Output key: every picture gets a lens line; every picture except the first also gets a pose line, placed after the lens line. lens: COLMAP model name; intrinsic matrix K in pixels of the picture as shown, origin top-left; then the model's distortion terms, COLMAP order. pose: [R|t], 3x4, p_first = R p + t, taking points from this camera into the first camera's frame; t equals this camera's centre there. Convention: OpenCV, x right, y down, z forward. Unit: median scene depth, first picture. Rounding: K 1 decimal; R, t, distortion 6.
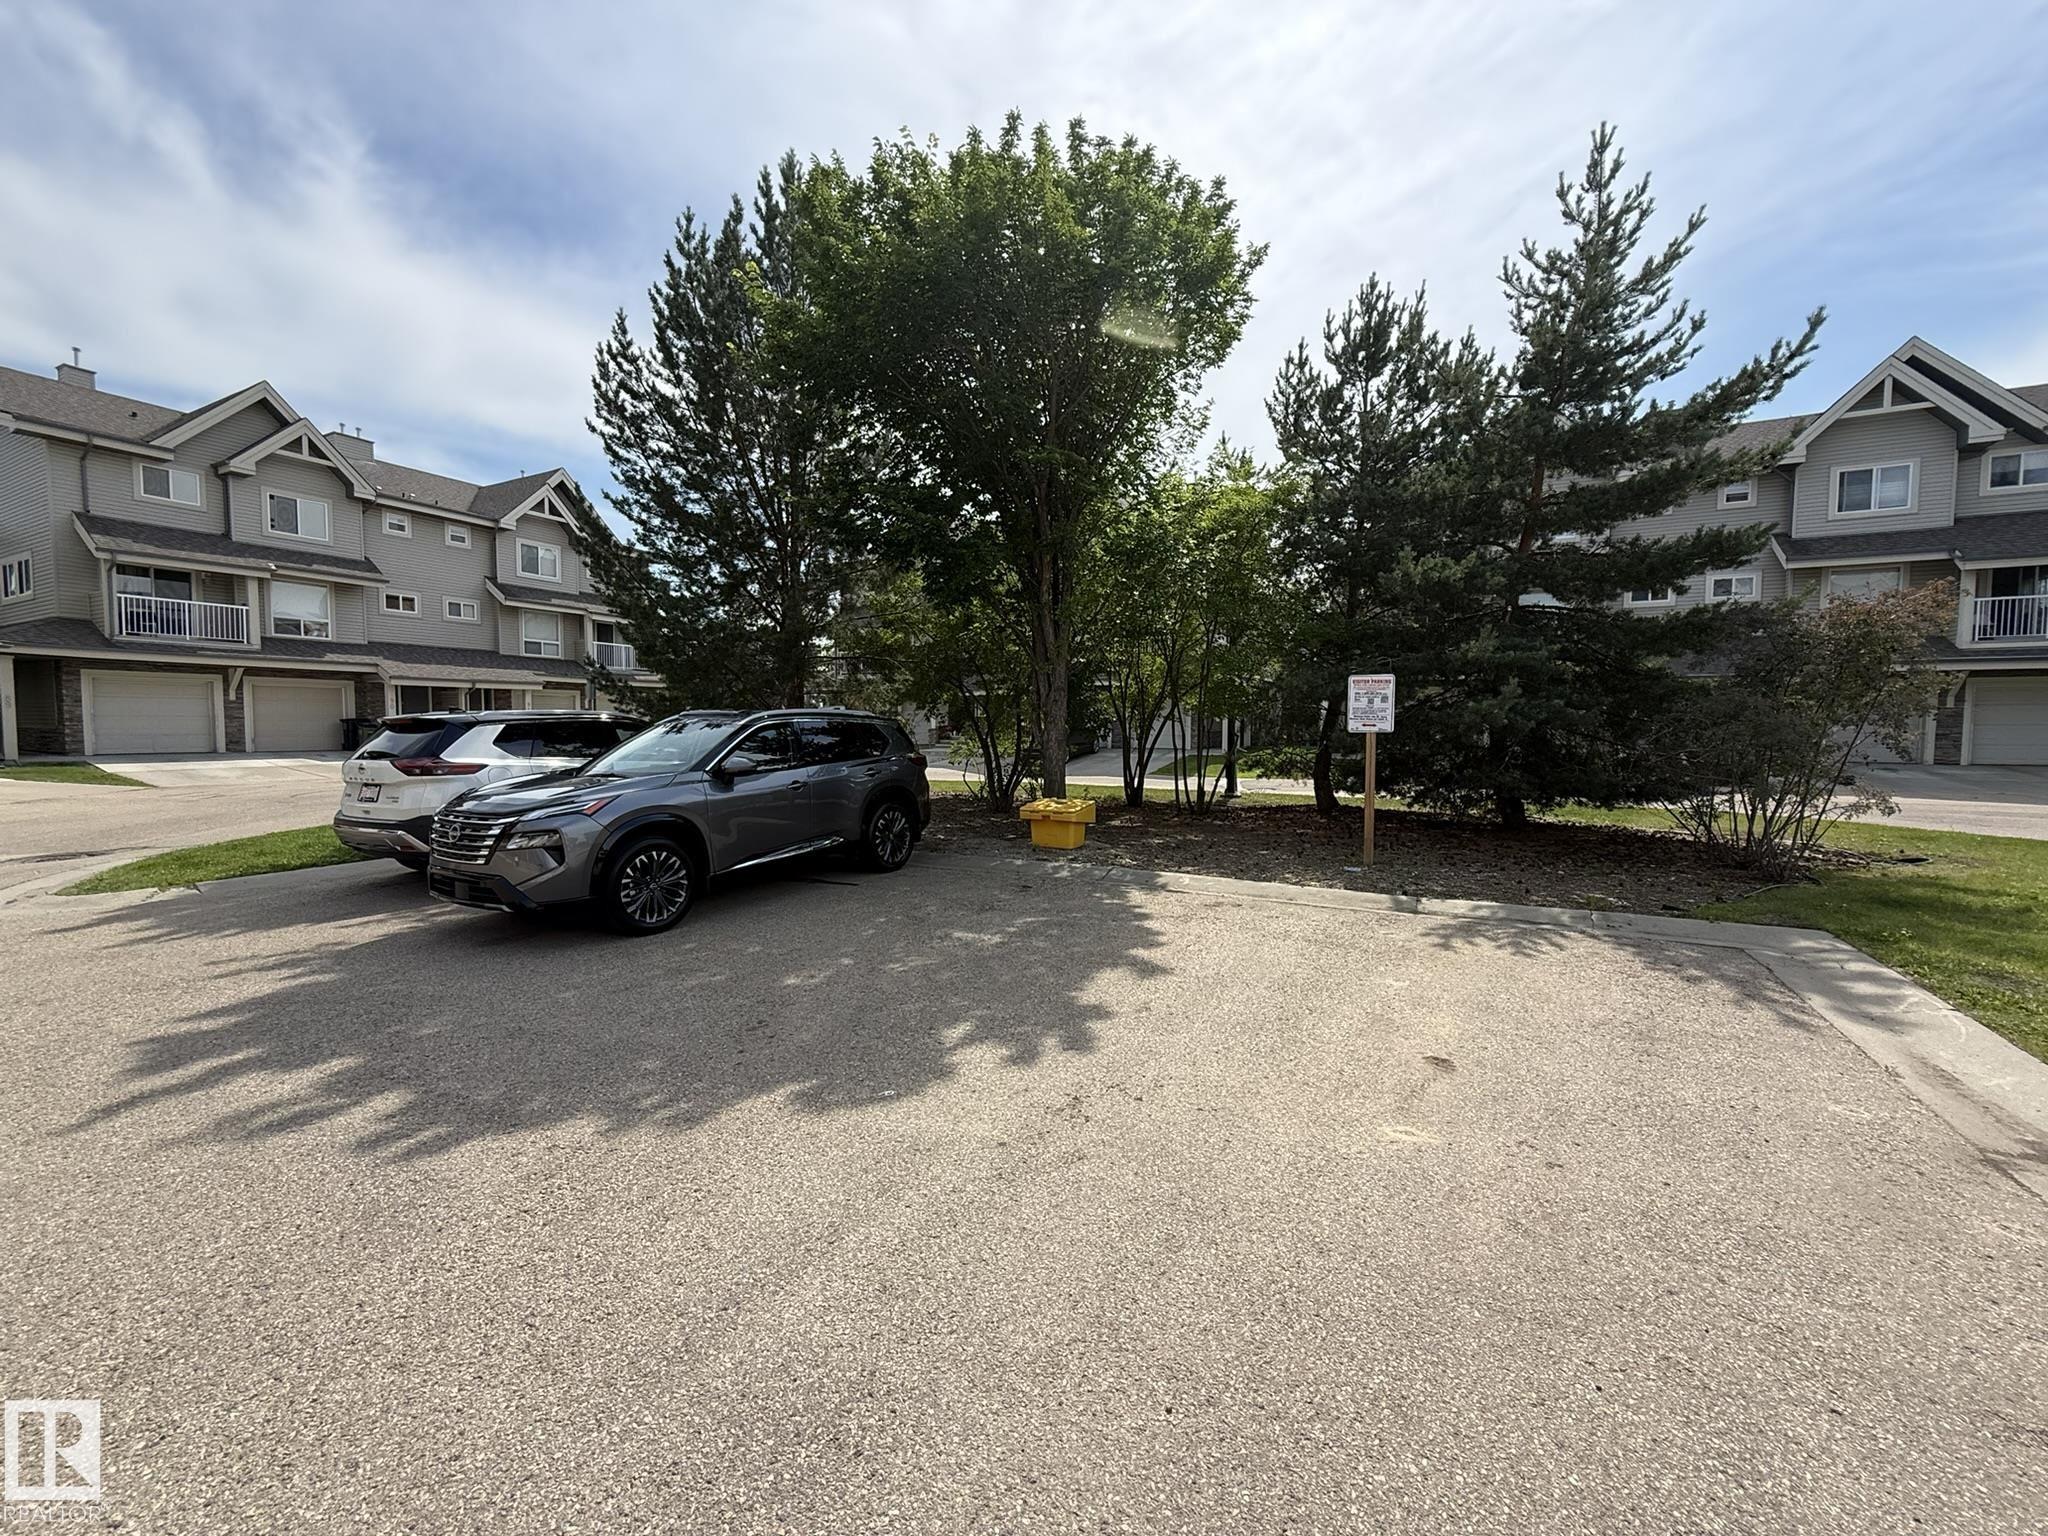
lens RADIAL K [[822.1, 0, 1028.9], [0, 822.1, 771.5], [0, 0, 1]] dist [-0.000819, -0.000059]
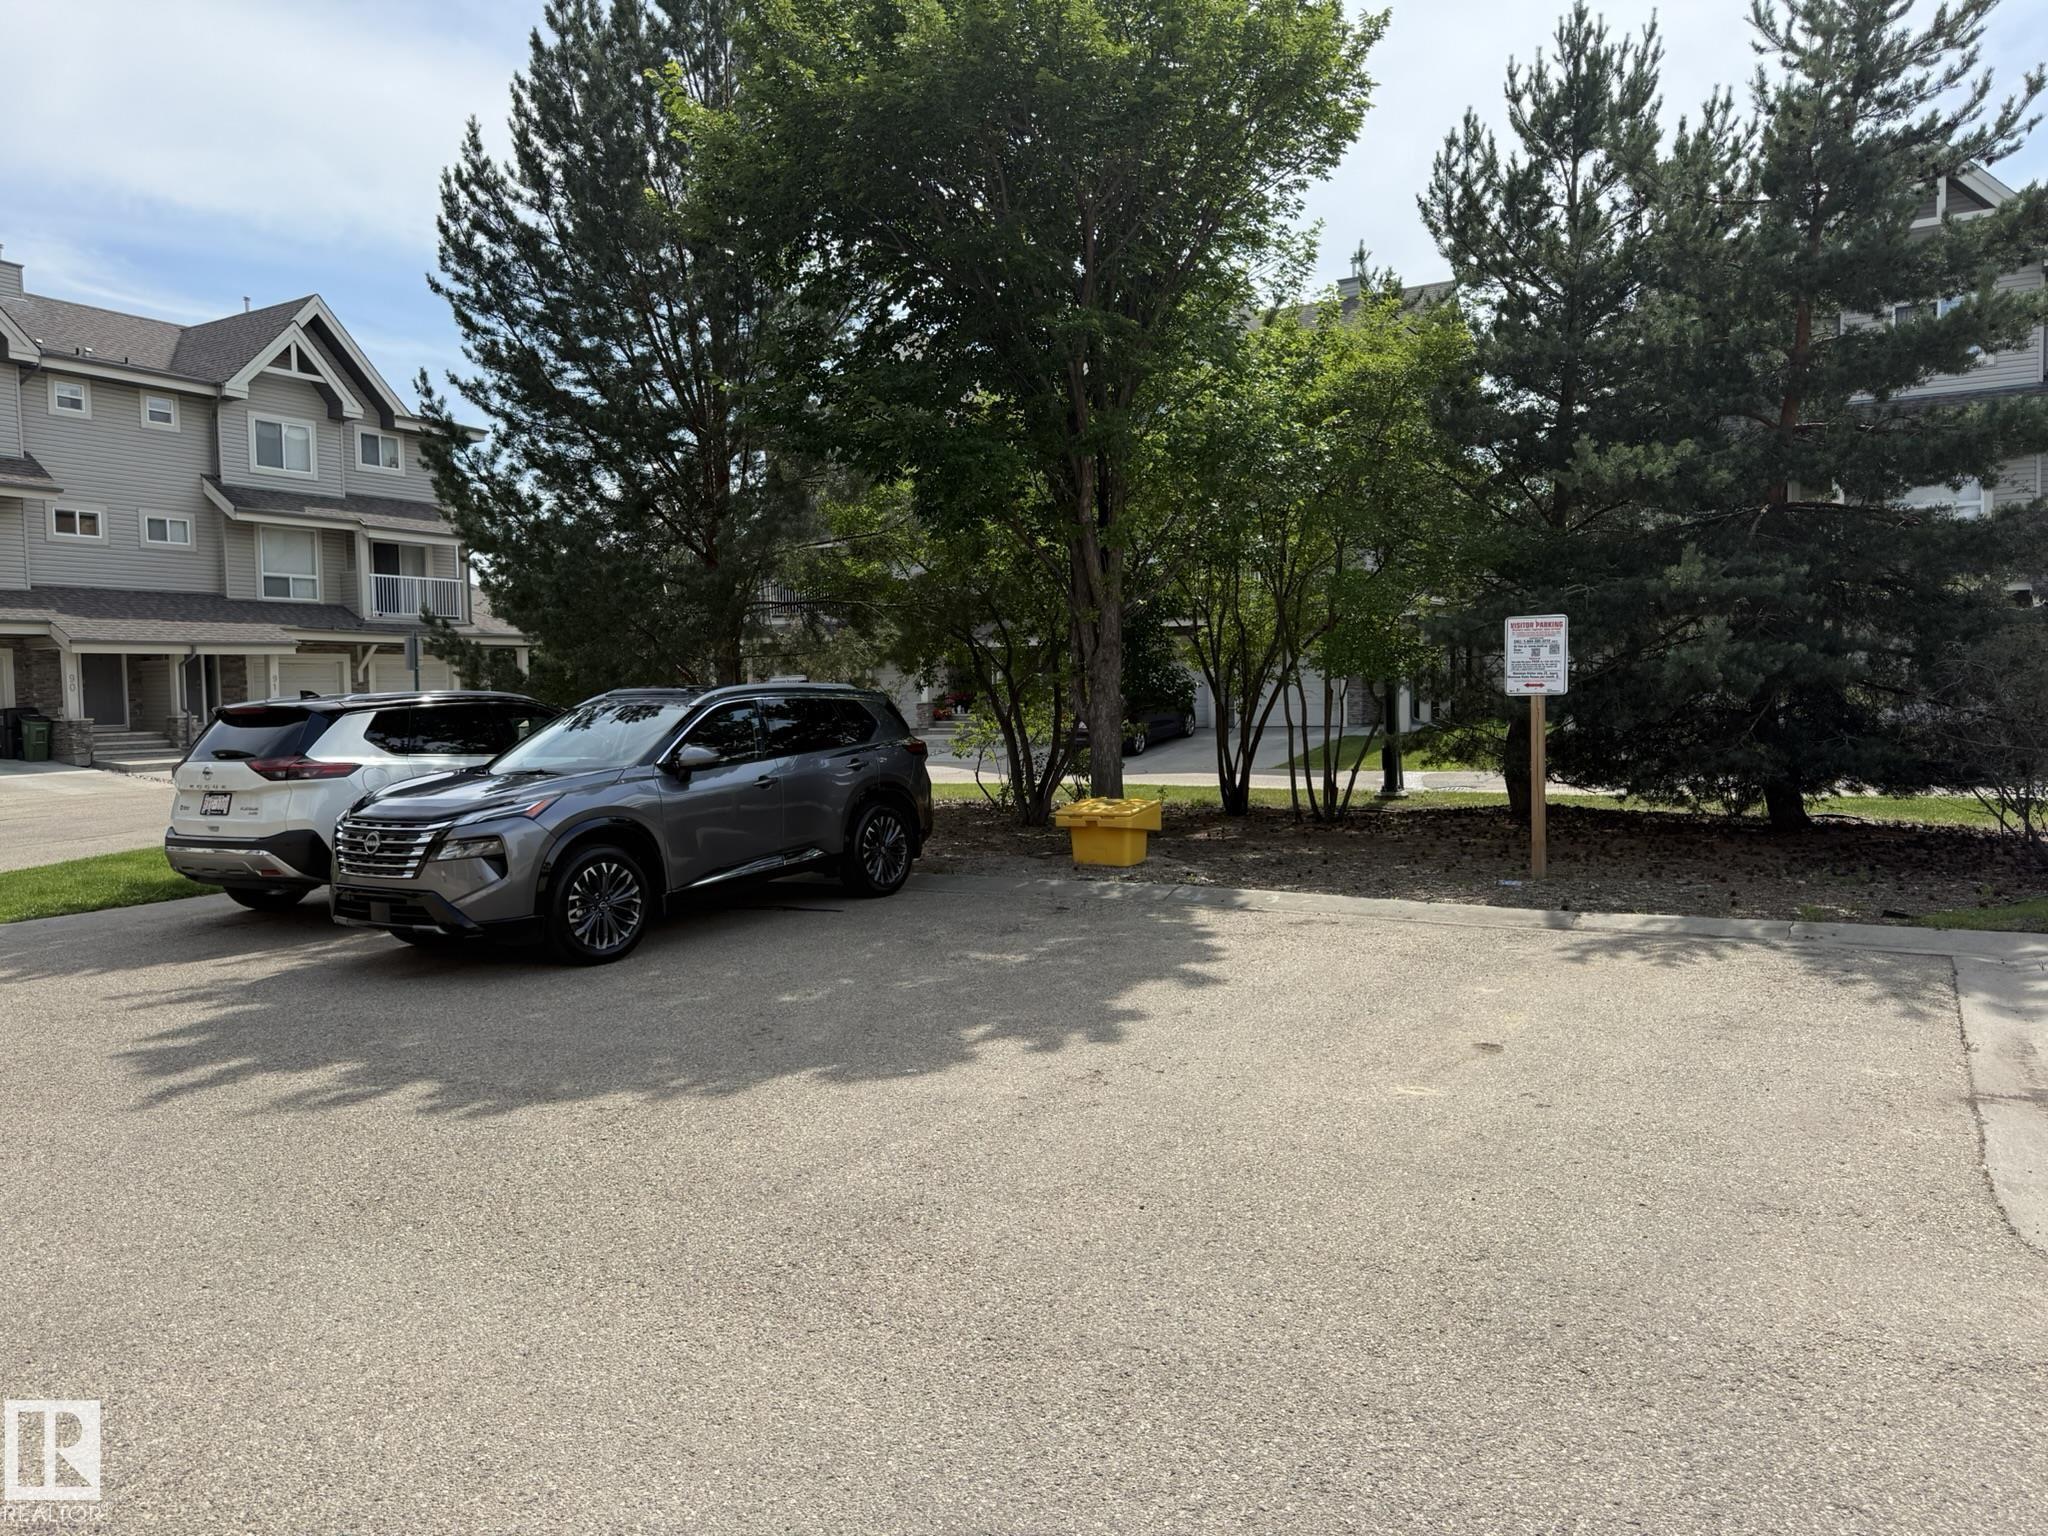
lens RADIAL K [[1459.0, 0, 1024.0], [0, 1459.0, 768.0], [0, 0, 1]] dist [0.069478, -0.103115]
pose [[0.998752, -0.021489, -0.045080, 0.017347], [0.021273, 0.999760, -0.005269, 0.010605], [0.045182, 0.004304, 0.998969, -0.245300]]
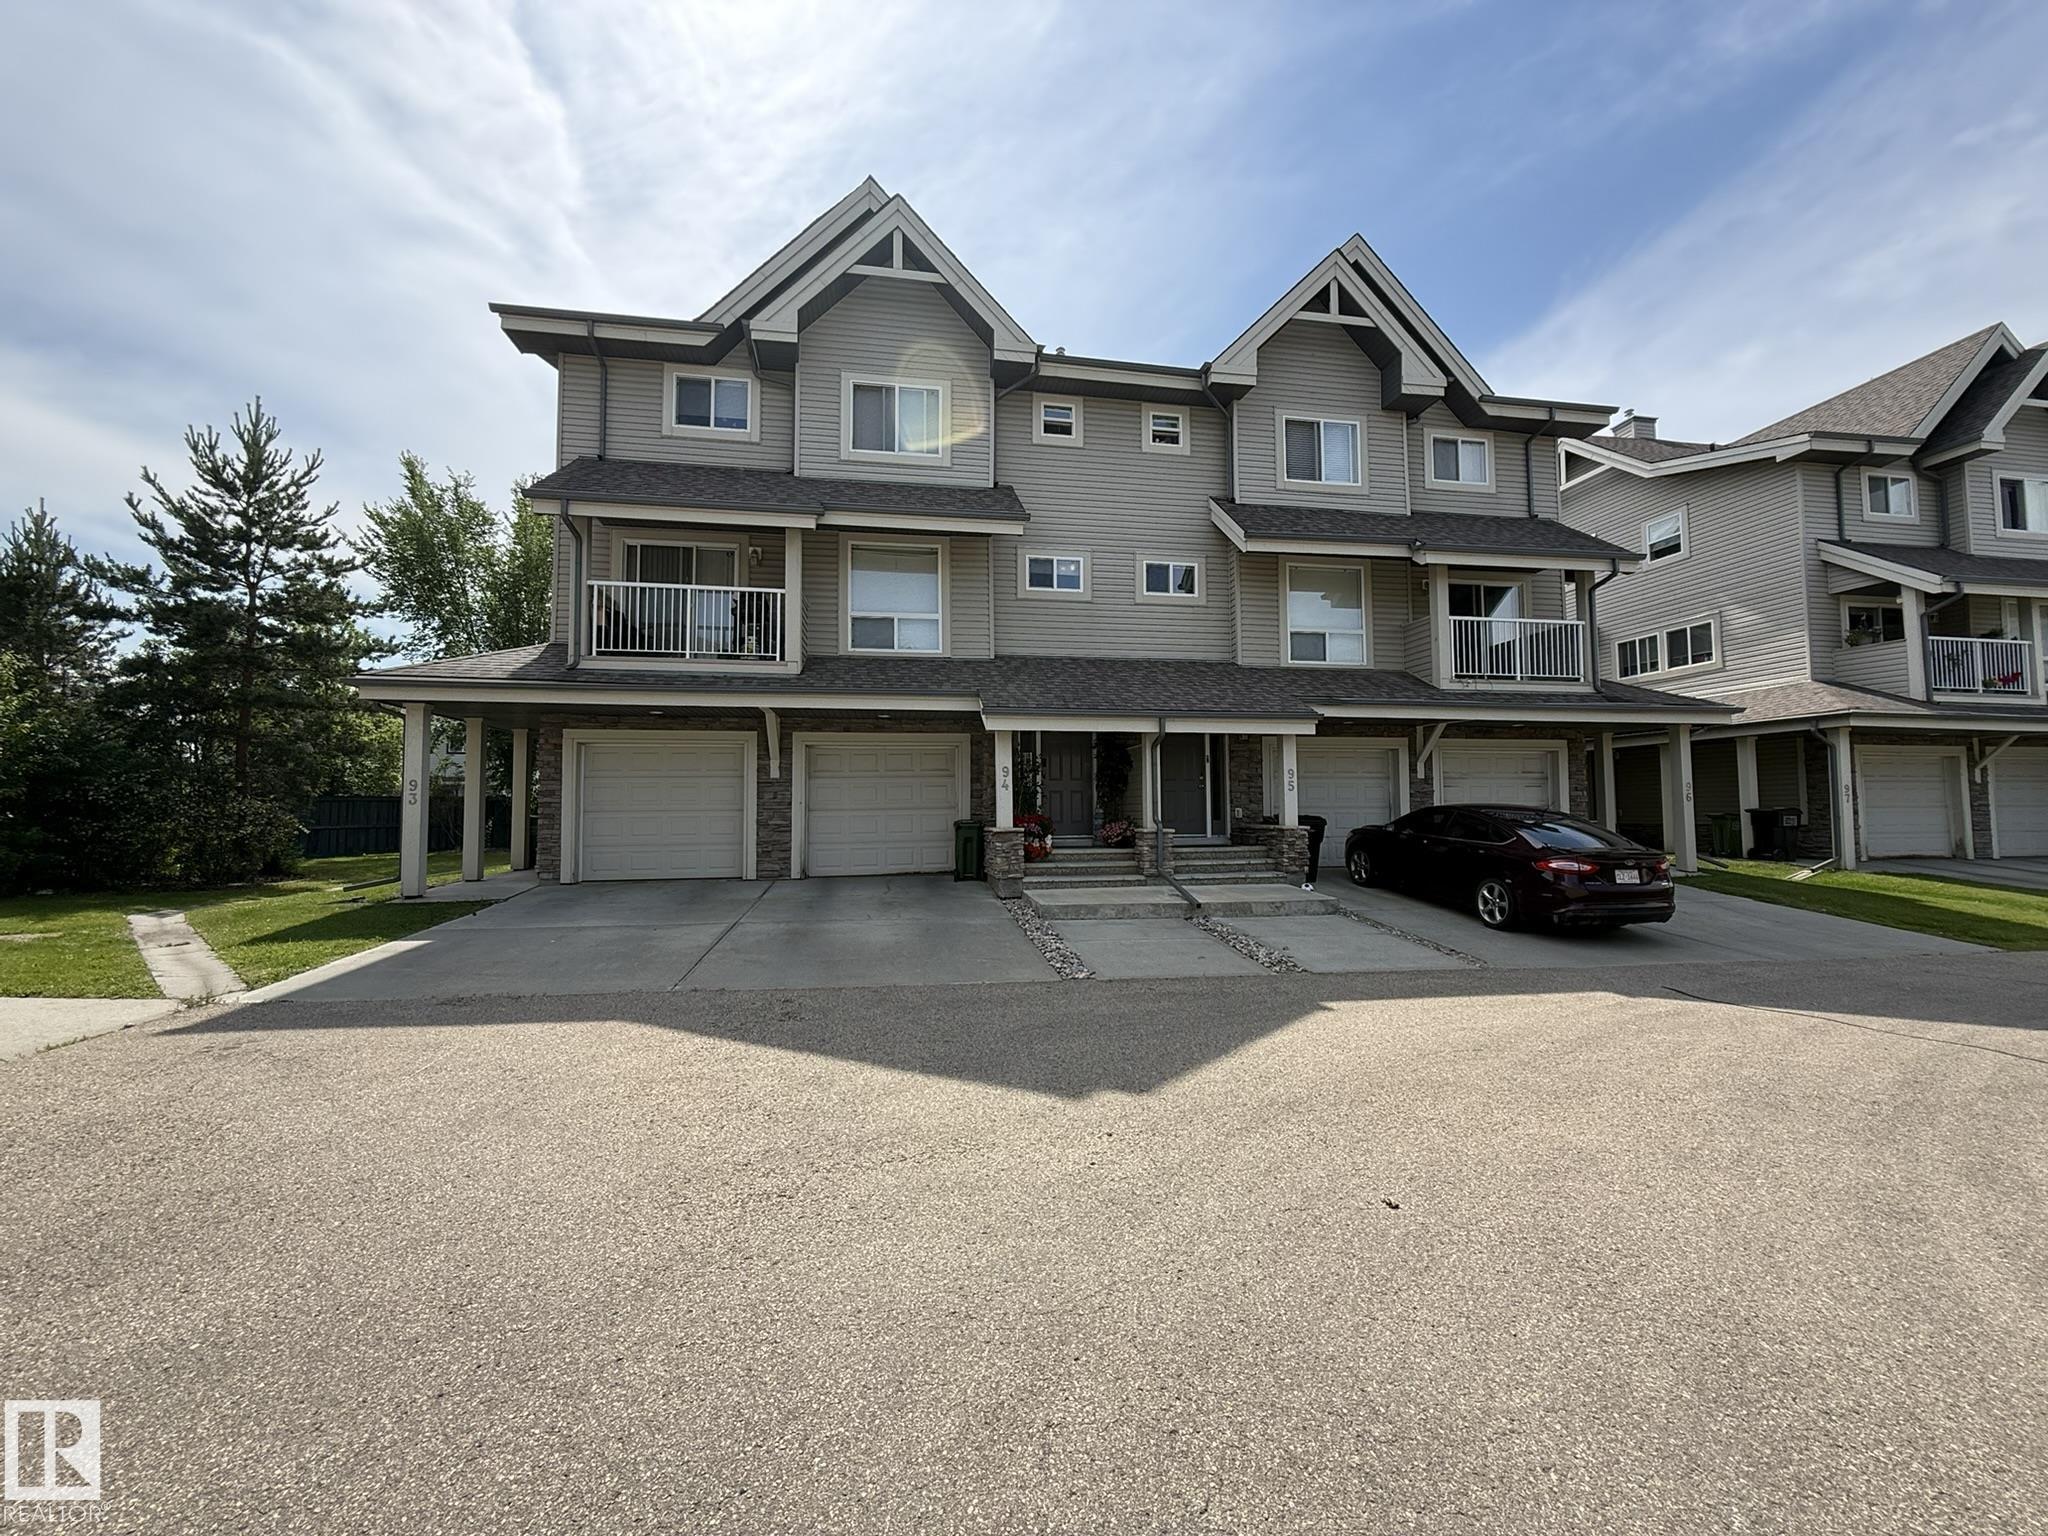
lens RADIAL K [[816.2, 0, 1025.2], [0, 816.2, 771.1], [0, 0, 1]] dist [0.000104, 0.000093]
pose [[0.616364, -0.041868, -0.786348, -1.036438], [-0.035635, 0.996080, -0.080967, -0.123343], [0.786655, 0.077926, 0.612455, 1.806106]]
